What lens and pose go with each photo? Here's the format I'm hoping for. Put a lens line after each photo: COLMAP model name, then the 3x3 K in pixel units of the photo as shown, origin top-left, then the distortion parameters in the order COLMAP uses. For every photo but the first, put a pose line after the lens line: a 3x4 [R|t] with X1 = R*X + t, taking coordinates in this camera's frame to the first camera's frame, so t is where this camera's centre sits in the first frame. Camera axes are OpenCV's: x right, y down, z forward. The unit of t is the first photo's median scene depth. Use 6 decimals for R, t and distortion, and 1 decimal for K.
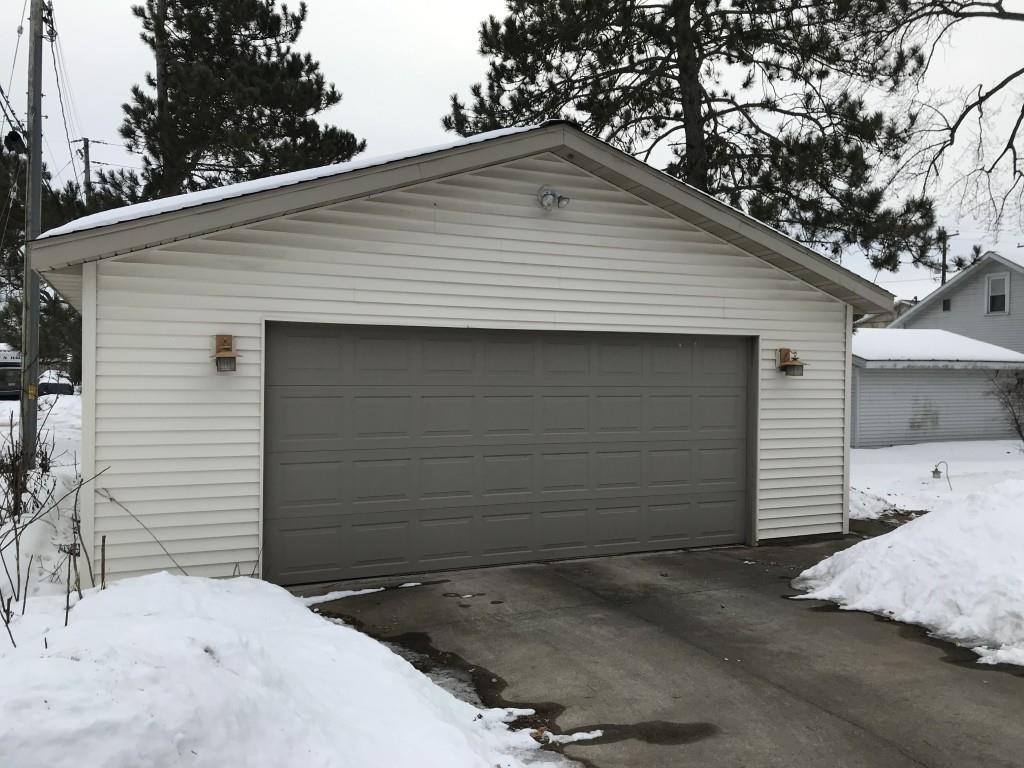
lens RADIAL K [[839.9, 0, 502.0], [0, 839.9, 384.2], [0, 0, 1]] dist [0.021448, -0.011129]
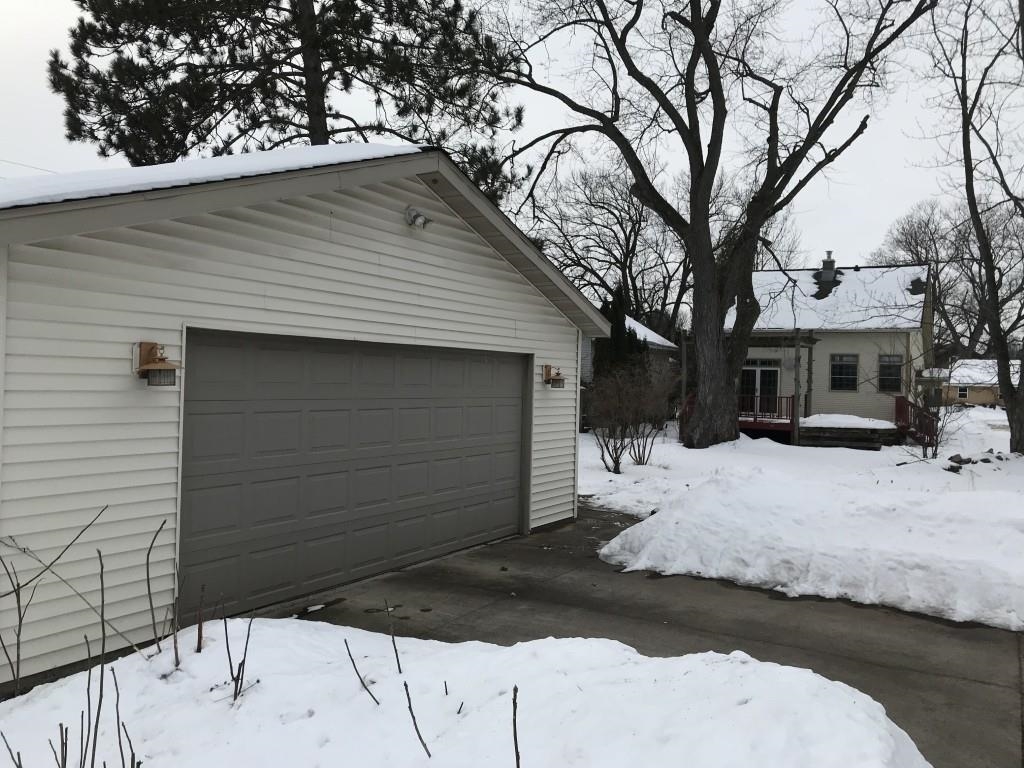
lens RADIAL K [[839.9, 0, 502.0], [0, 839.9, 384.2], [0, 0, 1]] dist [0.021448, -0.011129]
pose [[0.819273, 0.006801, 0.573364, -0.522641], [-0.007618, 0.999971, -0.000976, -0.018281], [-0.573354, -0.003568, 0.819300, 0.098275]]
